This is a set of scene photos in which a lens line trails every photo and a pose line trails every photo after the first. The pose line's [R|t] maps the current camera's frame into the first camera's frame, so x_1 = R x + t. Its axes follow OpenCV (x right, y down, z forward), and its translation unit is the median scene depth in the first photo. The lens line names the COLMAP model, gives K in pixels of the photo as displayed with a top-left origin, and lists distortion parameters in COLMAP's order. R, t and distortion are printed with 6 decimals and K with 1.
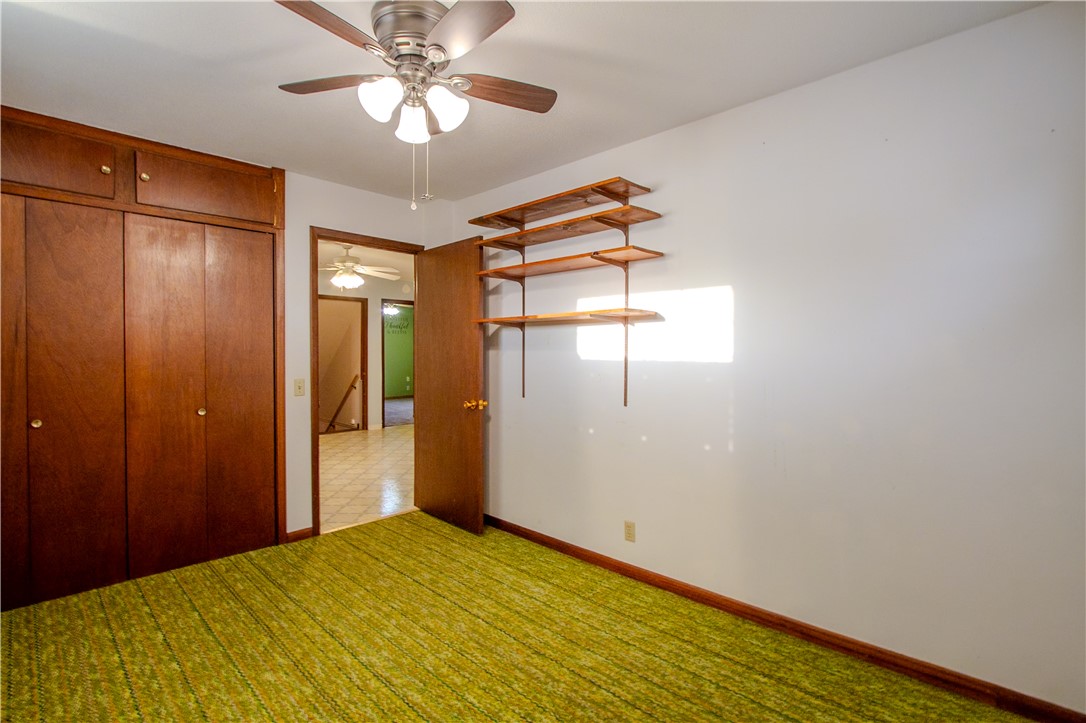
lens RADIAL K [[502.6, 0, 548.9], [0, 502.6, 360.5], [0, 0, 1]] dist [-0.015113, 0.000706]
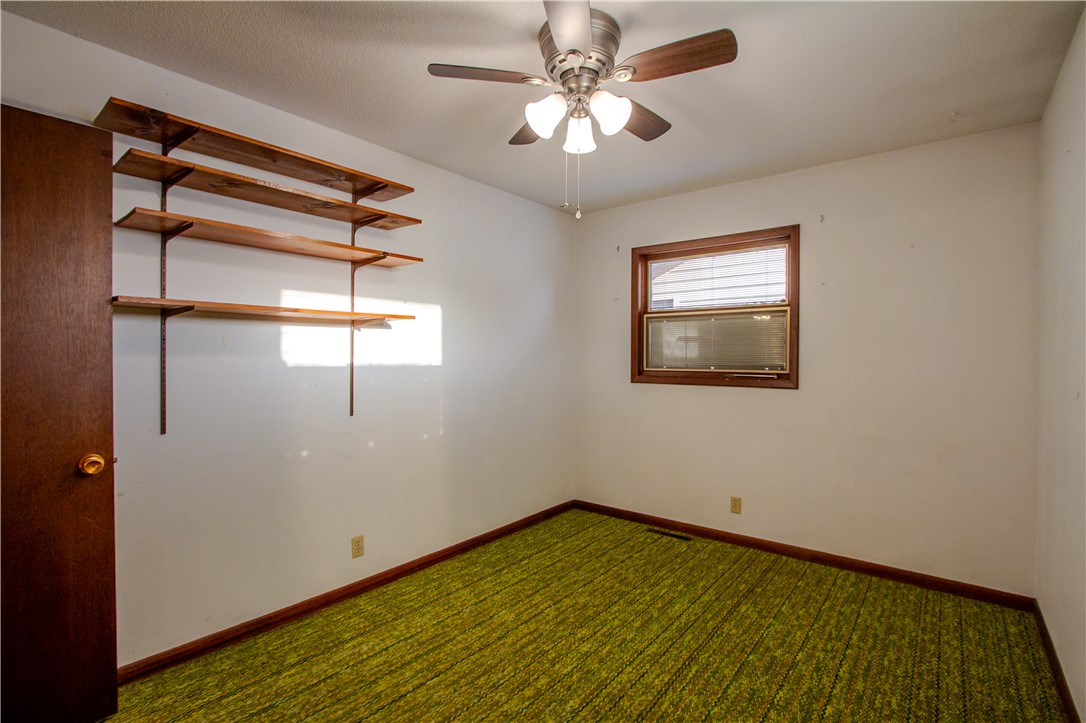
lens RADIAL K [[502.6, 0, 533.4], [0, 502.6, 357.4], [0, 0, 1]] dist [-0.015113, 0.000706]
pose [[-0.051599, -0.006670, 0.998646, -0.841797], [0.013379, 0.999883, 0.007369, -0.021130], [-0.998578, 0.013741, -0.051504, 0.747741]]
